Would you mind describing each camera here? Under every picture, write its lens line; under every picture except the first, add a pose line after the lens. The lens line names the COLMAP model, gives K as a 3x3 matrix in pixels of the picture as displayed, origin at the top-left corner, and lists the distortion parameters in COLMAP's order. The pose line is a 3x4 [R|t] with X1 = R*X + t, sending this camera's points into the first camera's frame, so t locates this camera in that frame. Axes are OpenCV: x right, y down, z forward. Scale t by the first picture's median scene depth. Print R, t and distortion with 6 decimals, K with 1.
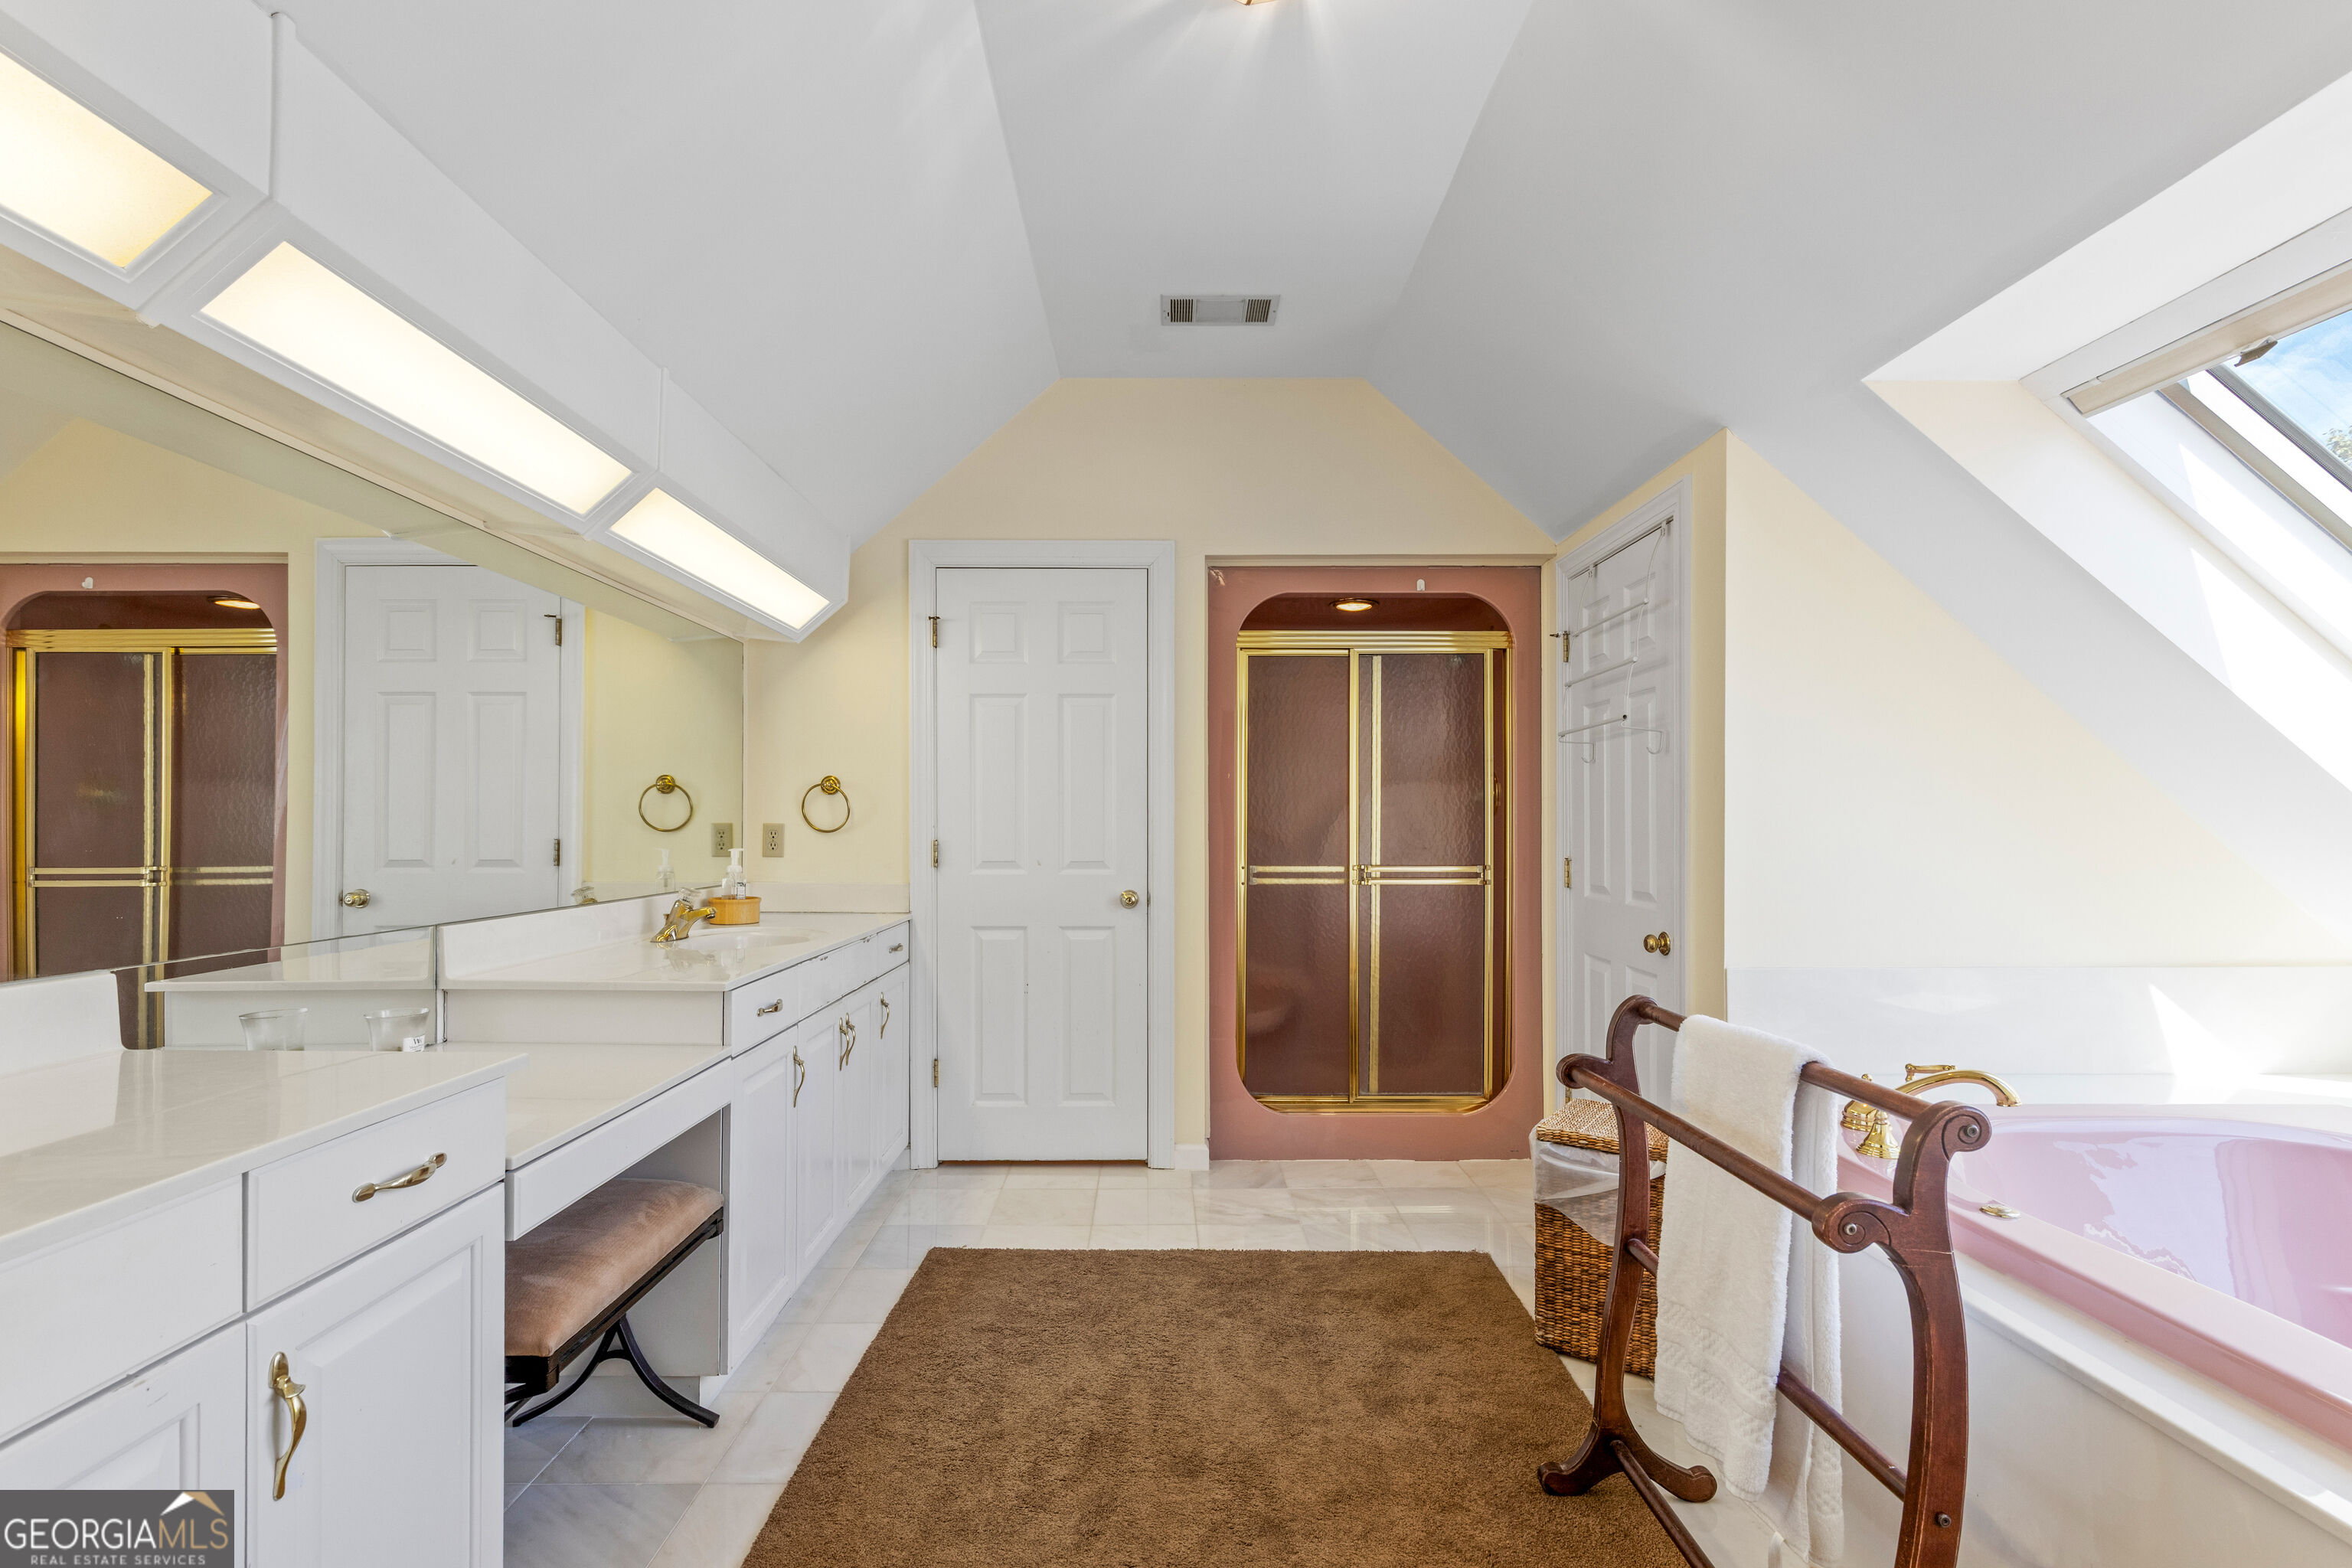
lens RADIAL K [[1076.7, 0, 1155.3], [0, 1076.7, 833.2], [0, 0, 1]] dist [0.010926, -0.001922]
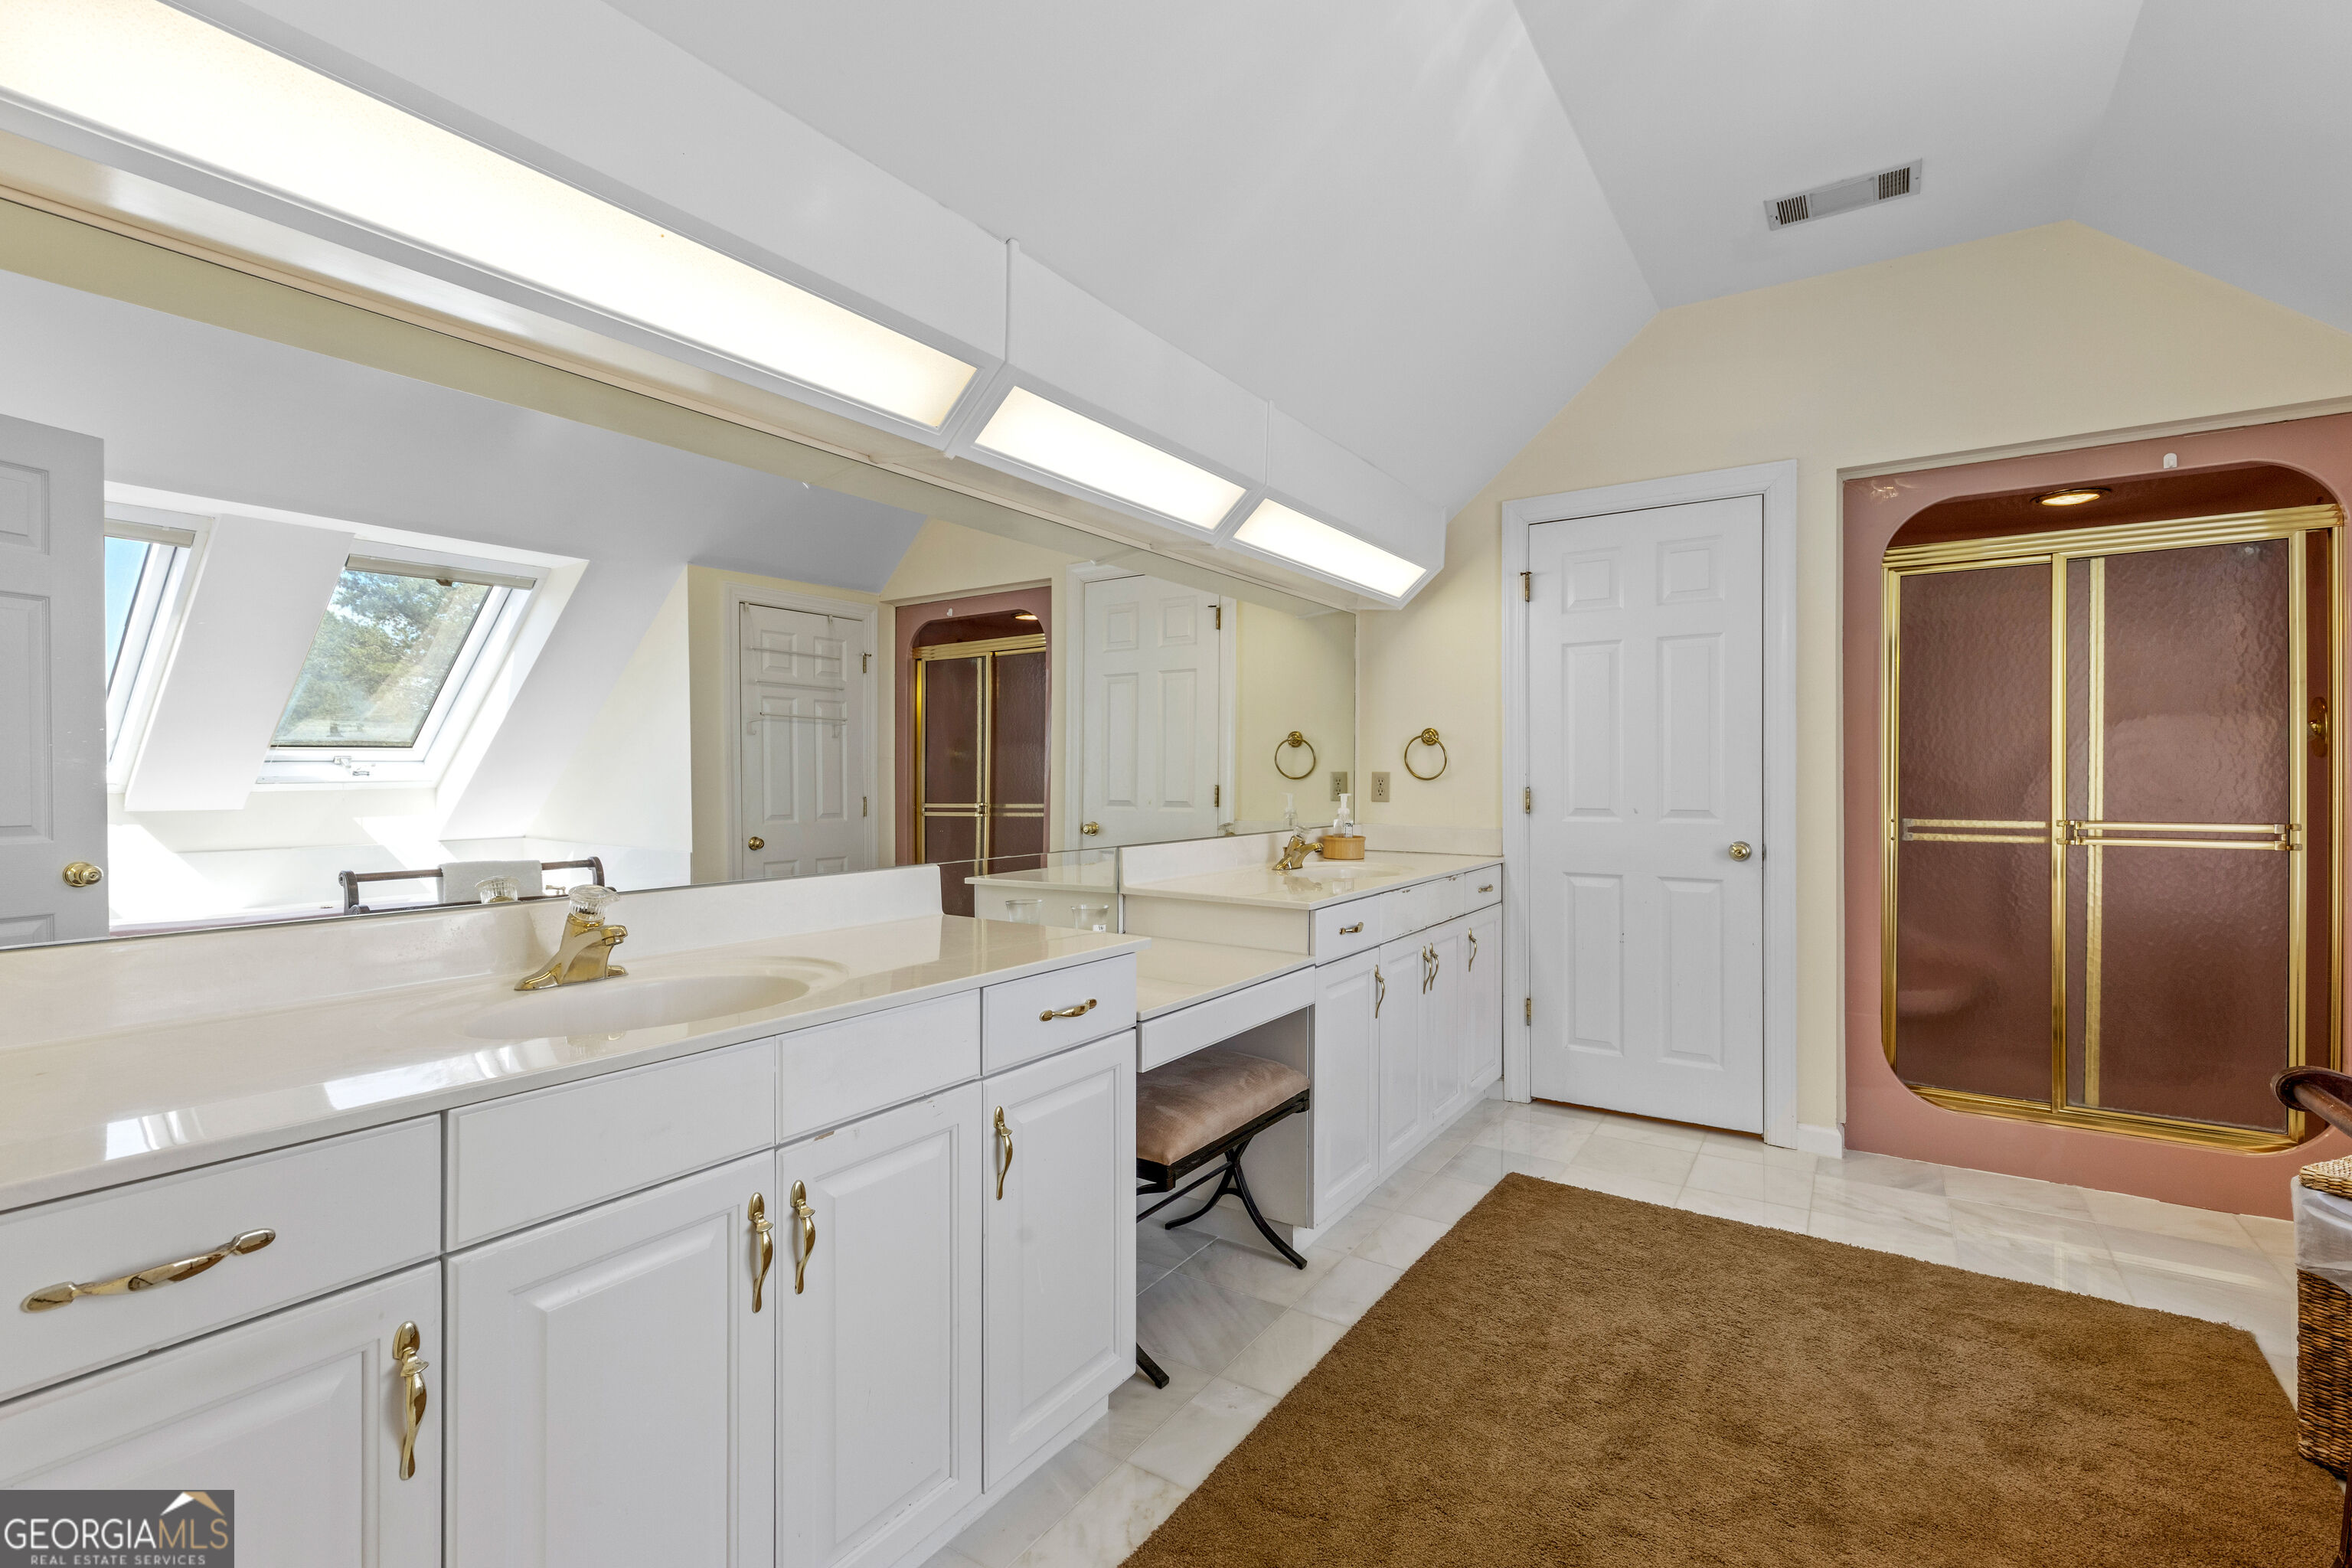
lens RADIAL K [[1076.7, 0, 1173.2], [0, 1076.7, 788.1], [0, 0, 1]] dist [0.010926, -0.001922]
pose [[0.829135, 0.004088, -0.559033, 0.105802], [-0.002154, 0.999989, 0.004118, 0.004192], [0.559044, -0.002210, 0.829135, -0.059138]]
